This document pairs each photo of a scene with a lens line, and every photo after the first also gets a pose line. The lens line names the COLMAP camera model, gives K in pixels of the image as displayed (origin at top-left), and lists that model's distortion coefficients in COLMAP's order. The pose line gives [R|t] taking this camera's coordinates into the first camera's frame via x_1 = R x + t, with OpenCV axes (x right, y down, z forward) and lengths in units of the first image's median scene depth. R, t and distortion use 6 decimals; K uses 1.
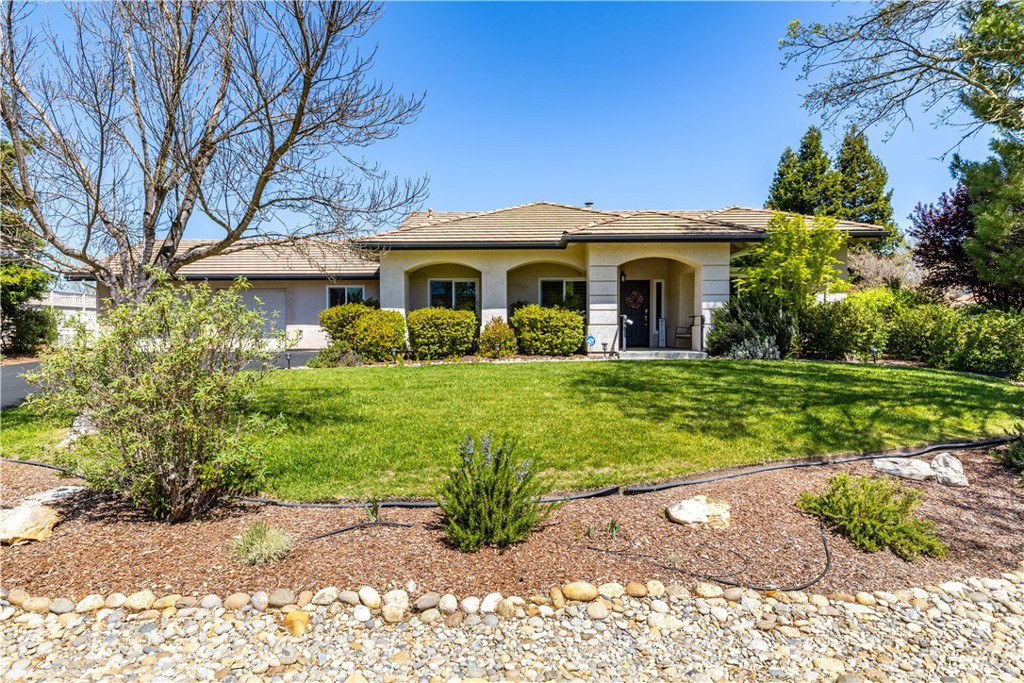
lens RADIAL K [[586.3, 0, 516.2], [0, 586.3, 339.9], [0, 0, 1]] dist [-0.002694, 0.002319]
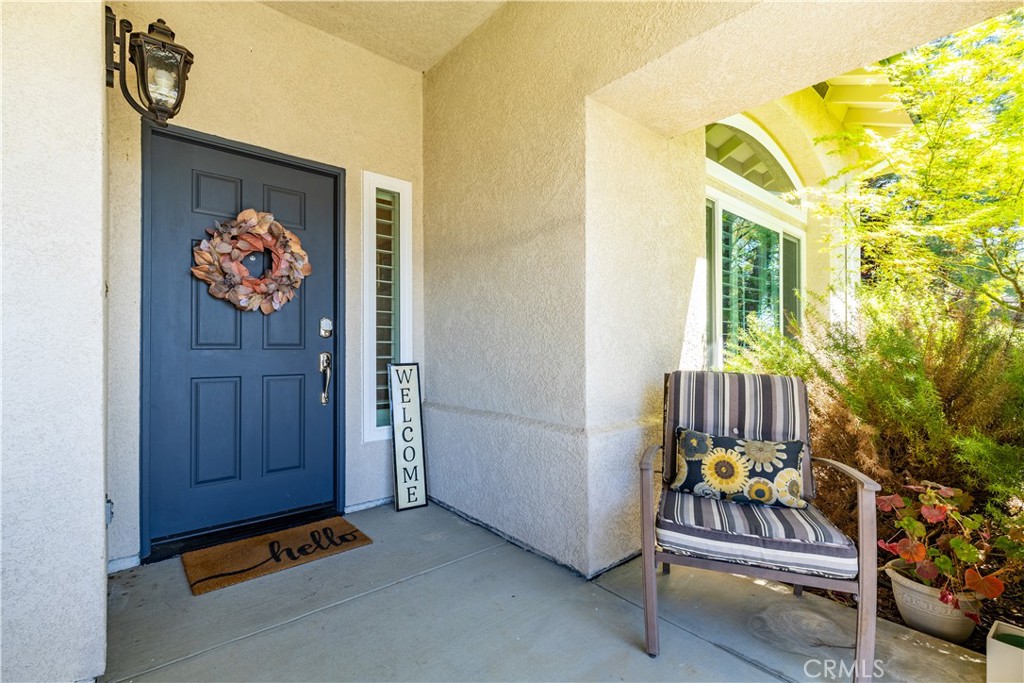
lens RADIAL K [[461.7, 0, 515.1], [0, 461.7, 345.1], [0, 0, 1]] dist [-0.001600, -0.000519]
pose [[0.749779, 0.004052, 0.661676, 0.210729], [0.007139, 0.999874, -0.014212, -0.051059], [-0.661650, 0.015379, 0.749655, 1.058566]]
